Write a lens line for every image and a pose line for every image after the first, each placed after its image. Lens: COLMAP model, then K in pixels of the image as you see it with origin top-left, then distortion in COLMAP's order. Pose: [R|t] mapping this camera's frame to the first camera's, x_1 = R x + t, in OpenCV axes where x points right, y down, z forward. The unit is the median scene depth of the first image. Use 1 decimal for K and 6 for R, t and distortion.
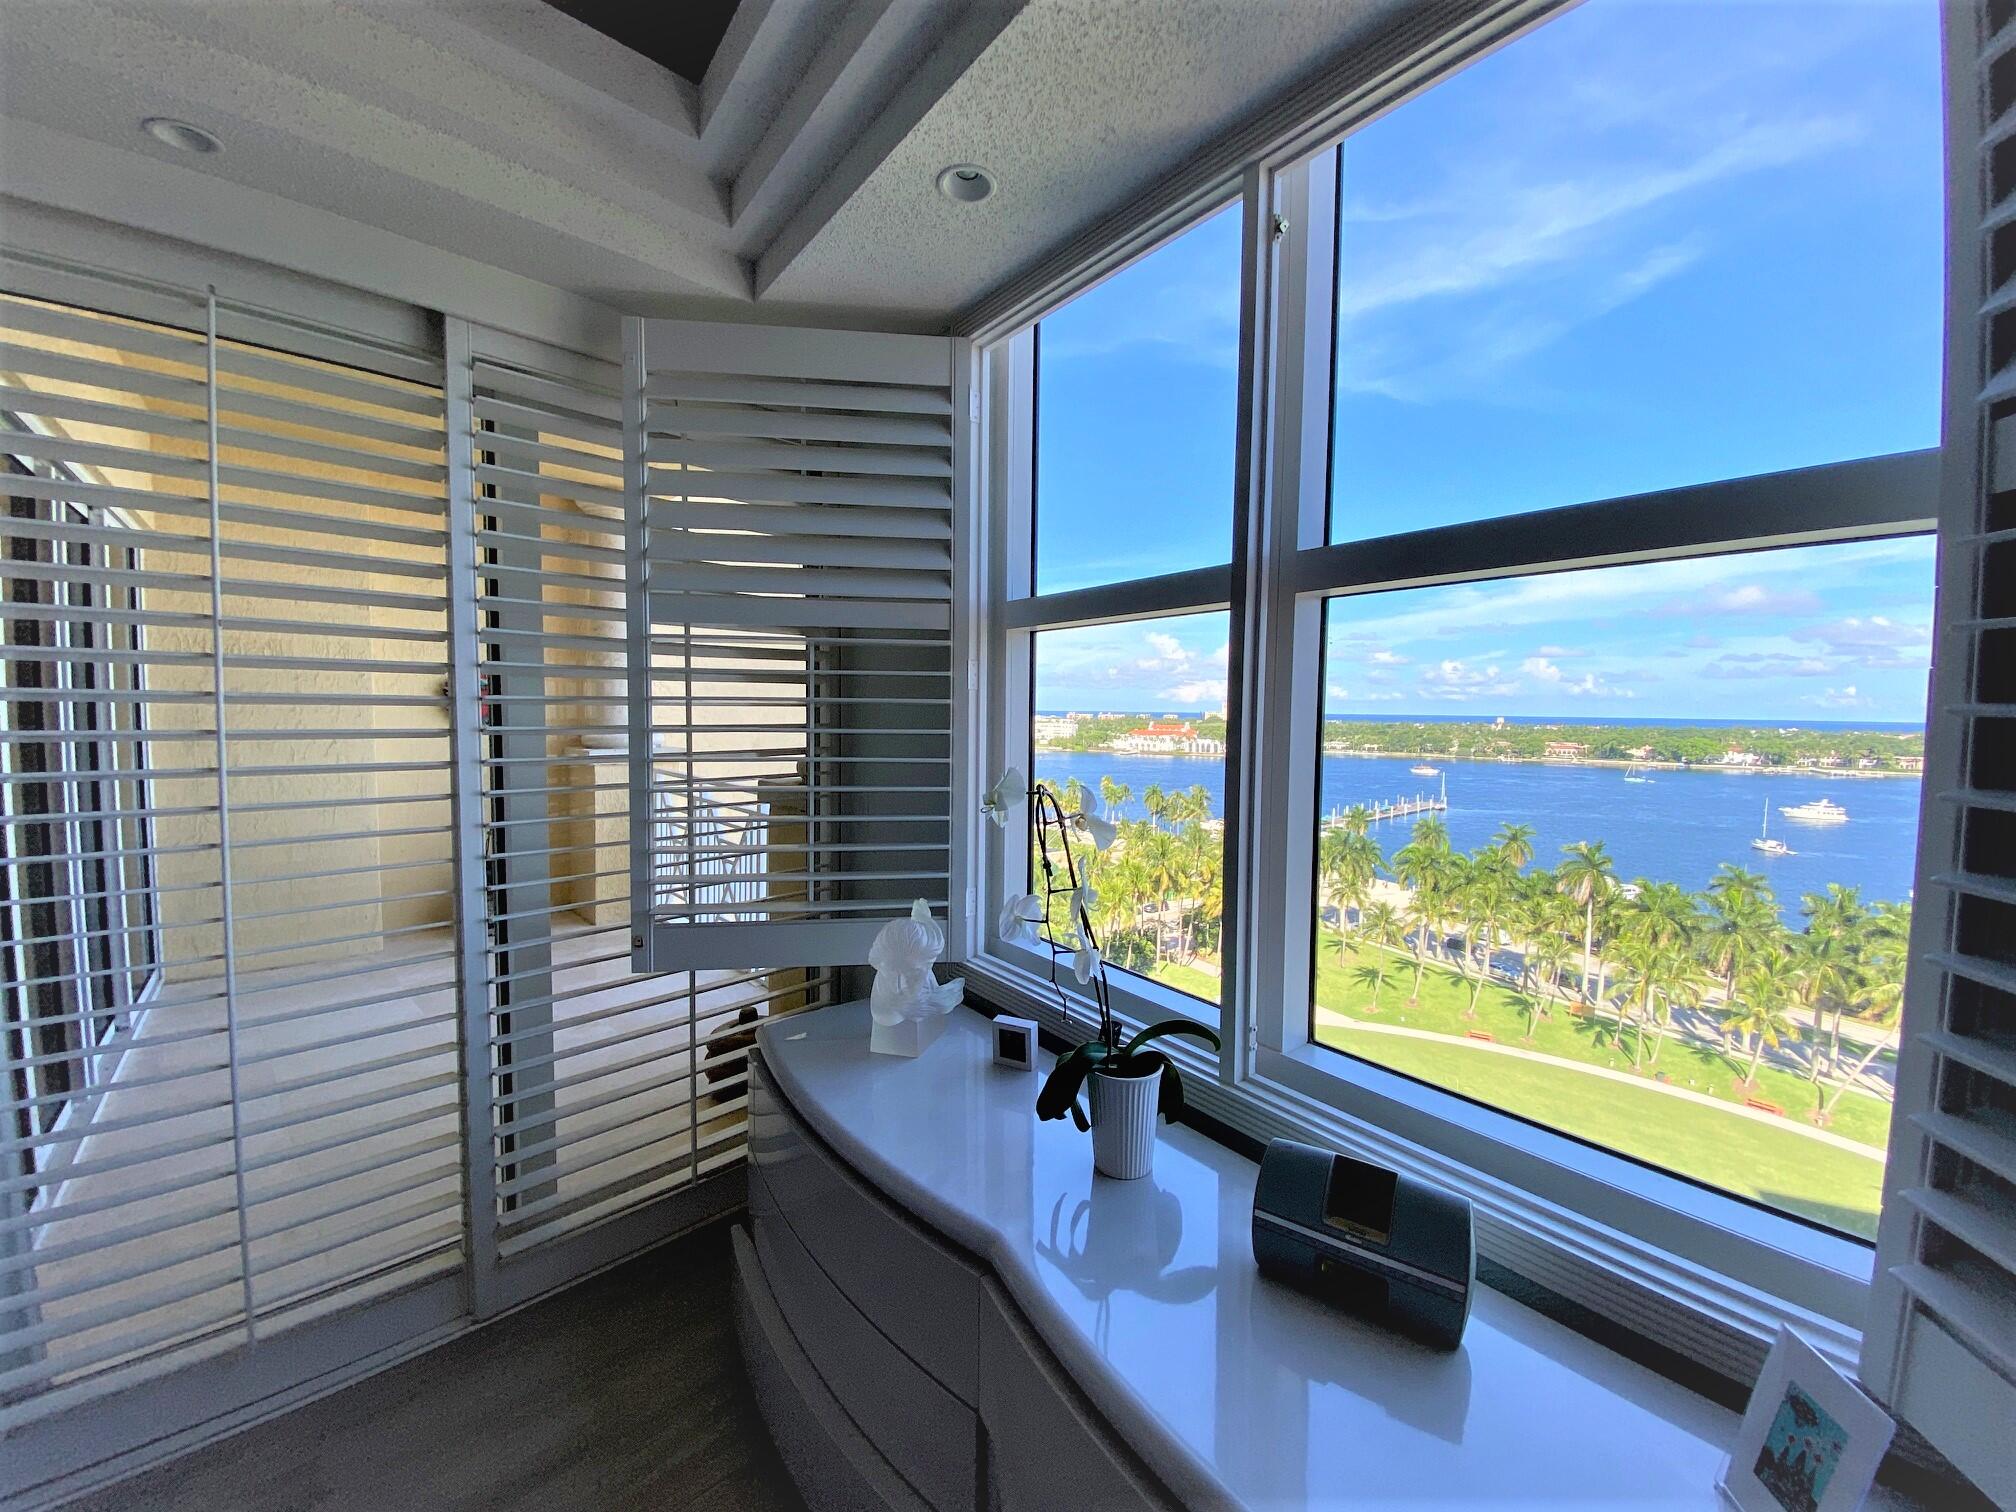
lens RADIAL K [[839.0, 0, 1000.4], [0, 839.0, 755.4], [0, 0, 1]] dist [0.018564, -0.019751]
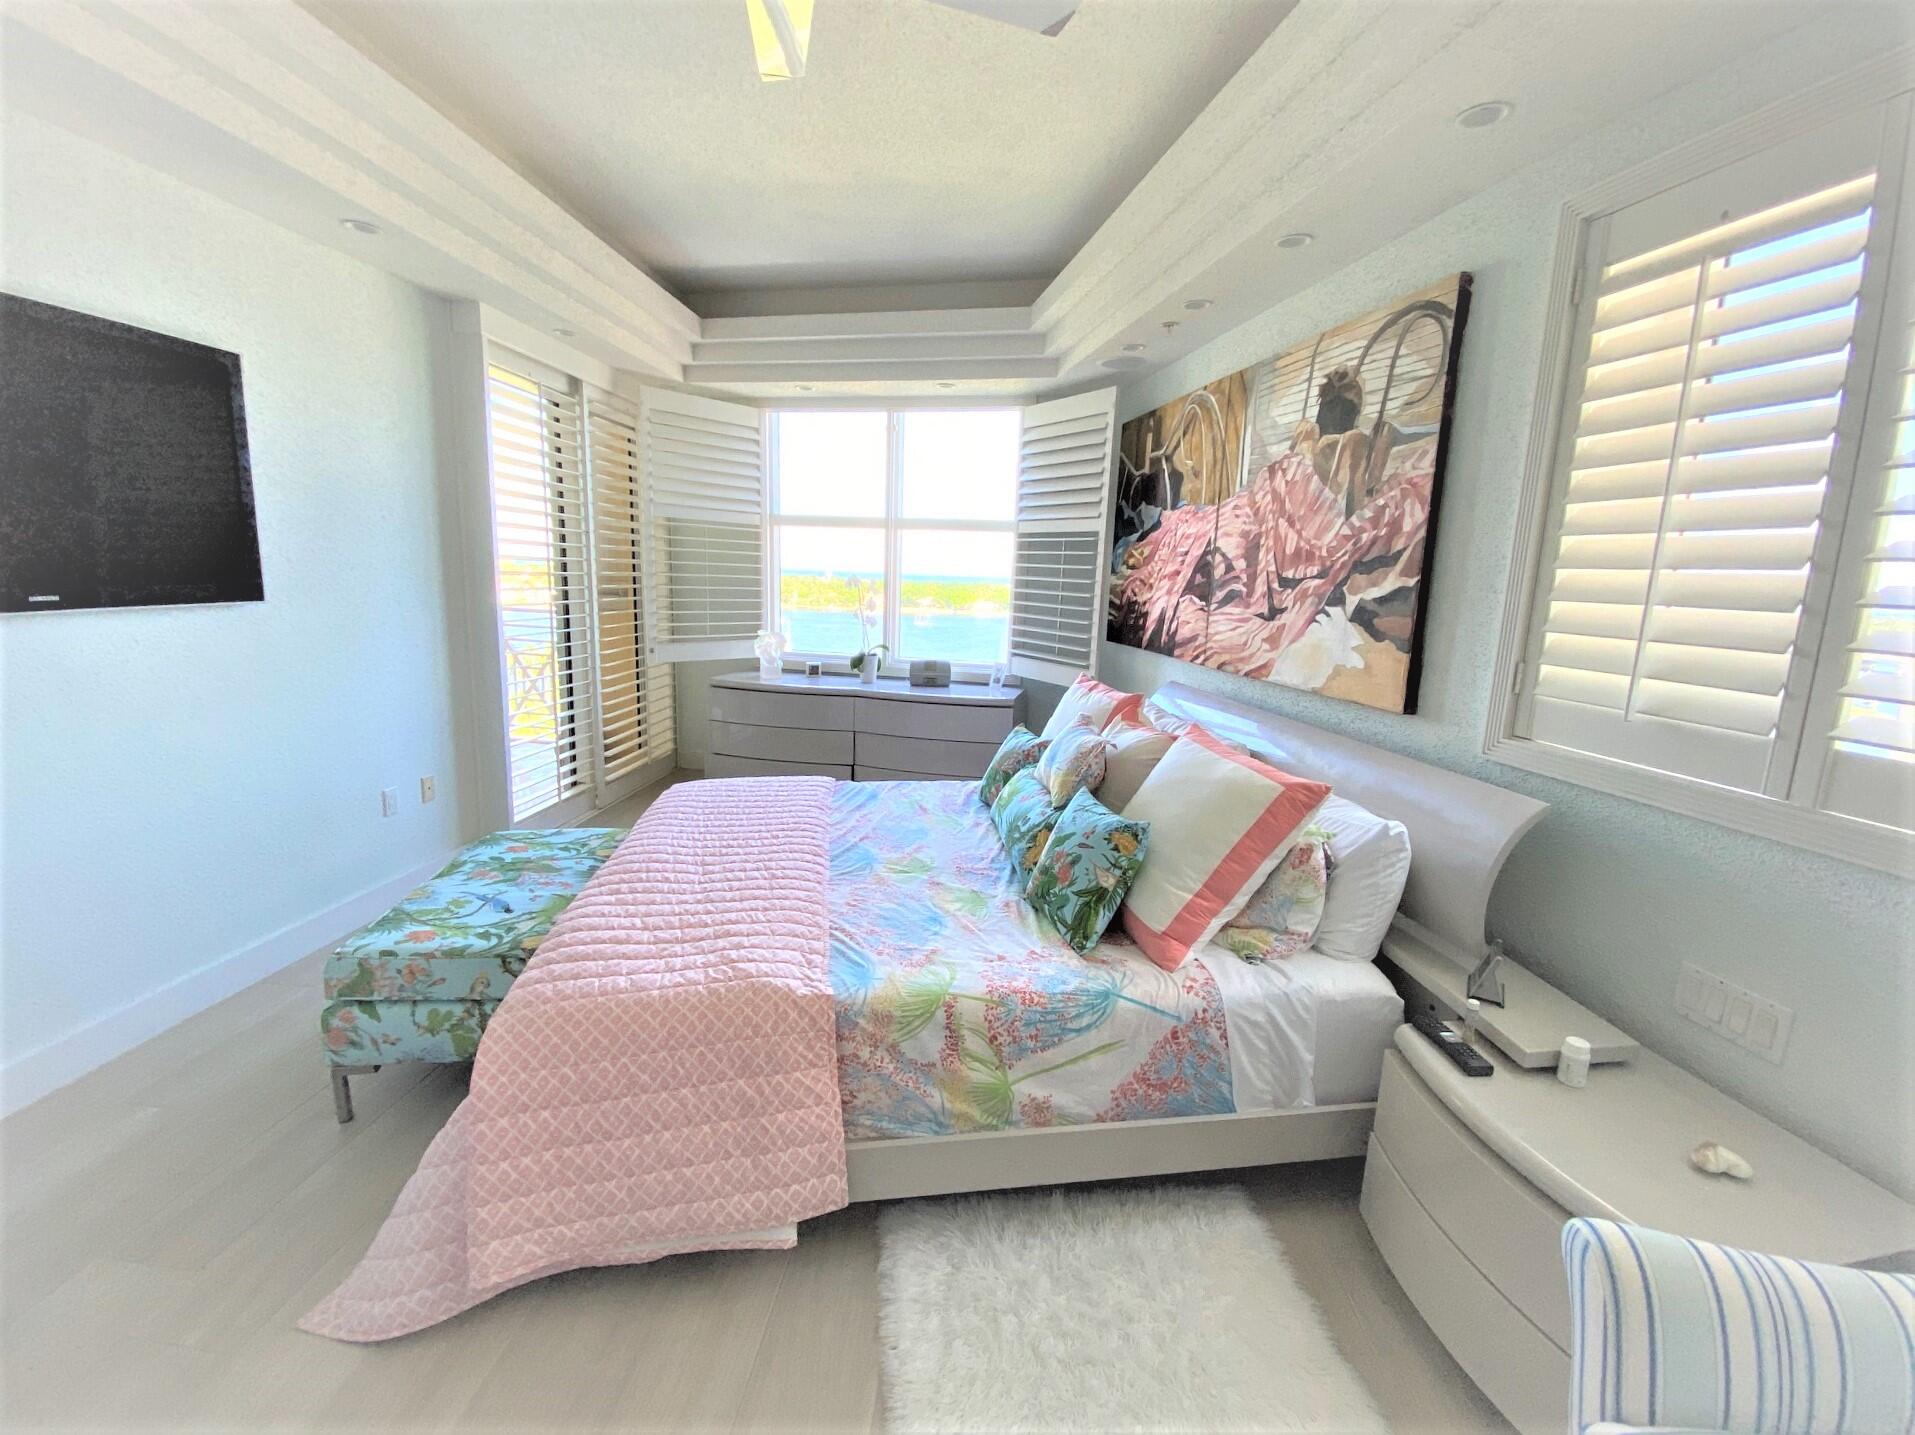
lens RADIAL K [[817.7, 0, 954.7], [0, 817.7, 727.4], [0, 0, 1]] dist [0.032927, -0.031565]
pose [[0.773450, -0.100301, 0.625871, -1.266491], [0.007695, 0.988814, 0.148955, 0.096385], [-0.633811, -0.110393, 0.765570, -1.408922]]
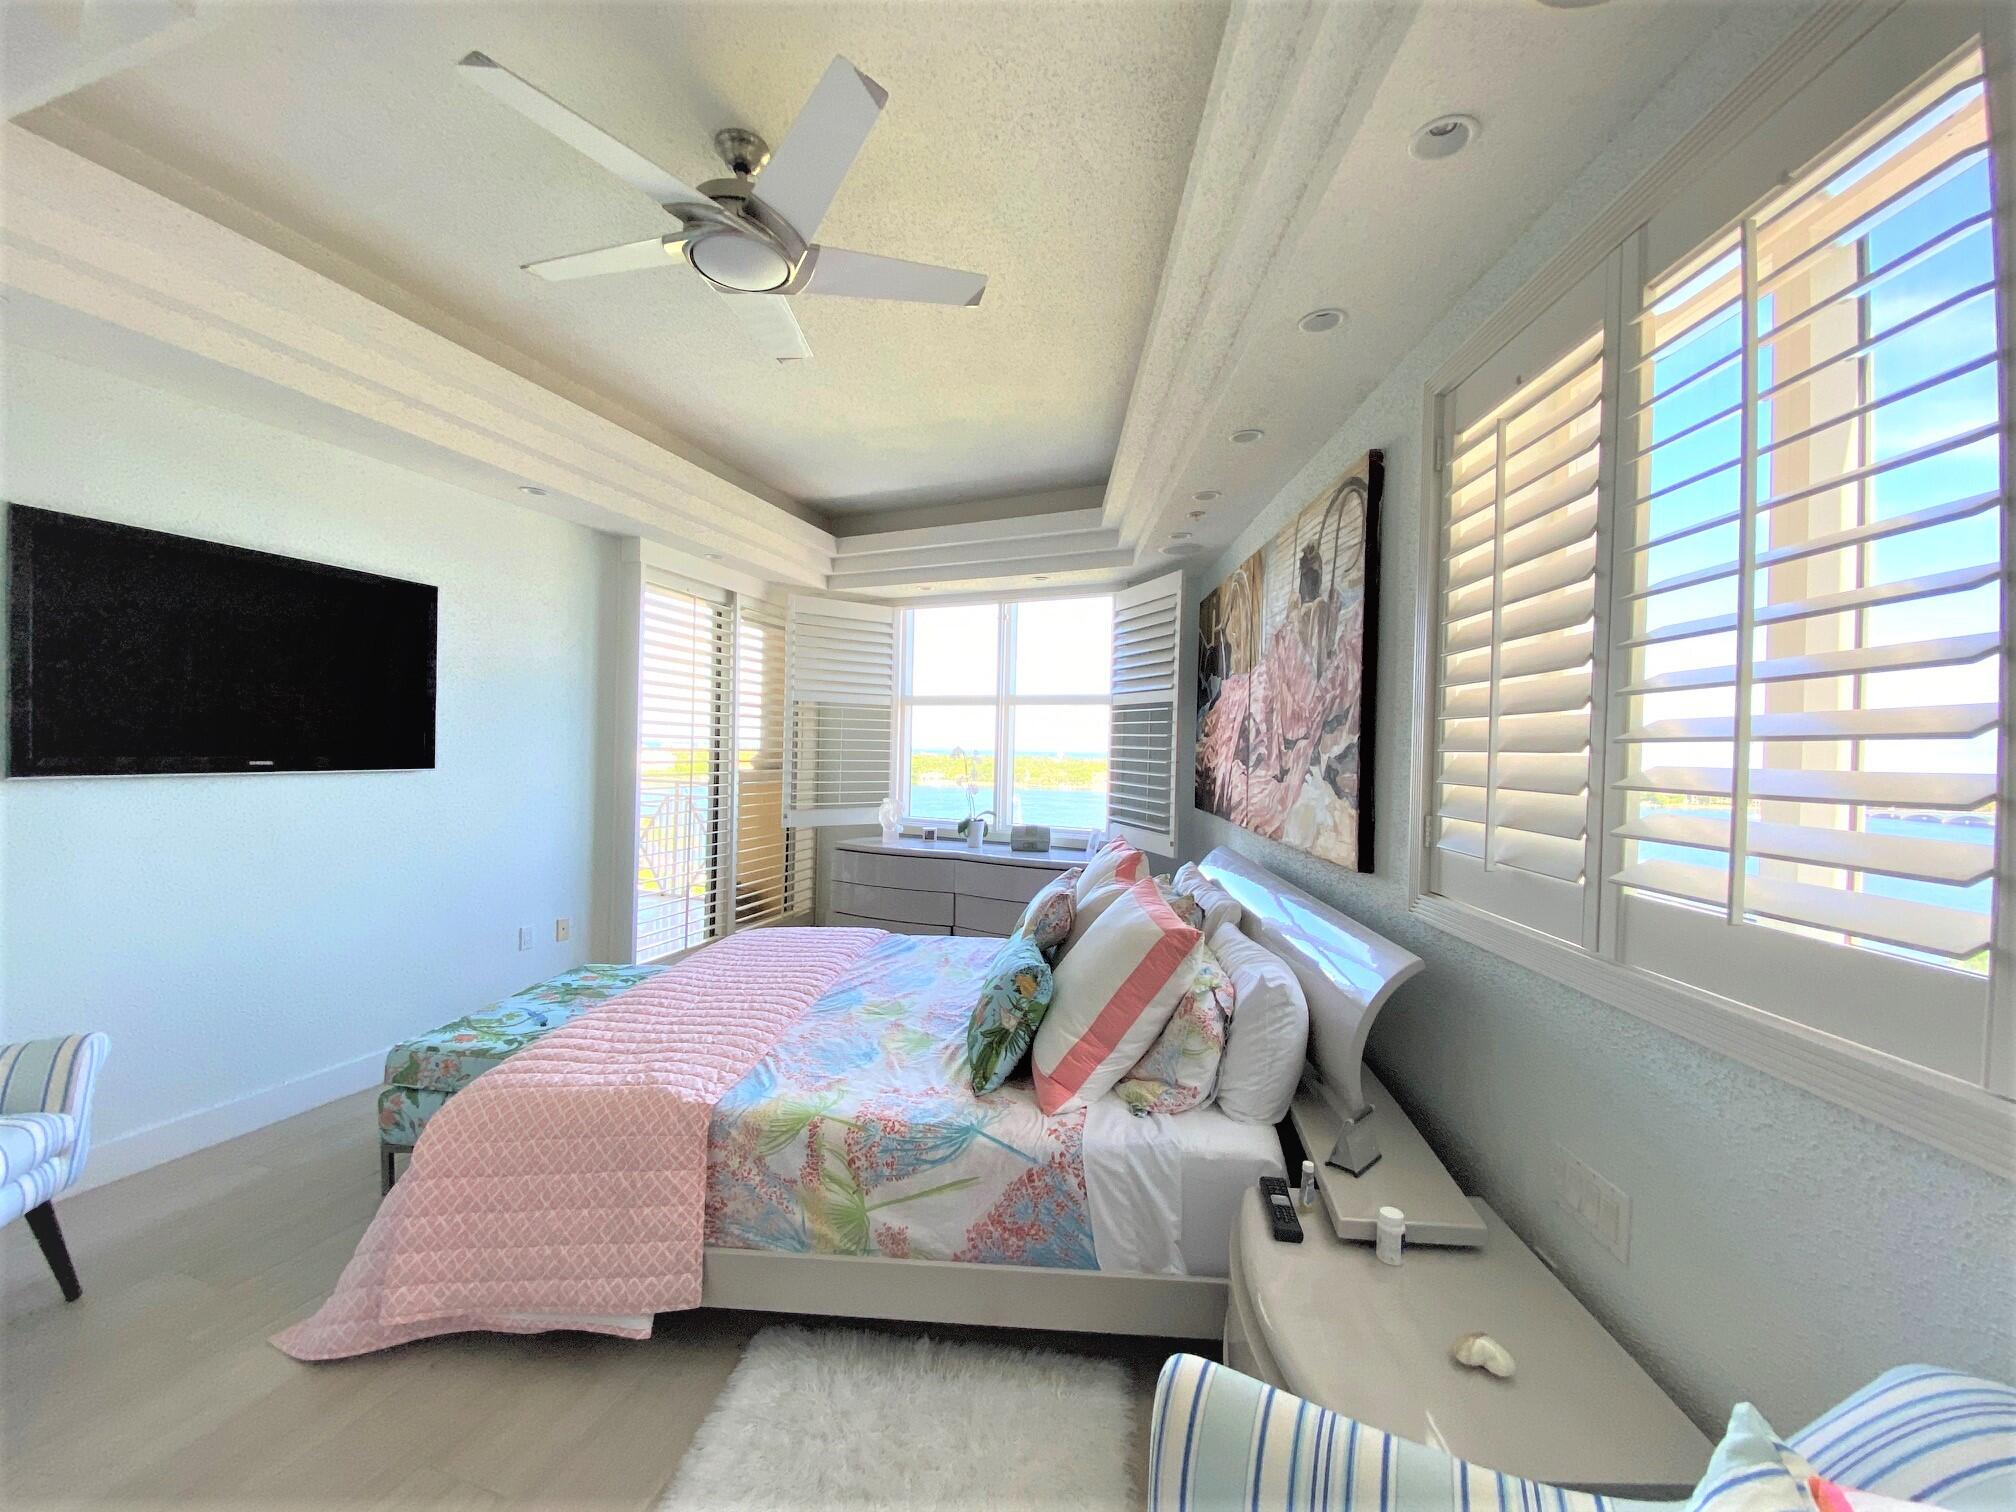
lens RADIAL K [[819.7, 0, 1000.2], [0, 819.7, 759.3], [0, 0, 1]] dist [0.015421, -0.018727]
pose [[0.895211, 0.001373, 0.445640, -0.997757], [0.013665, 0.999440, -0.030530, 0.128386], [-0.445432, 0.033420, 0.894692, -1.712644]]
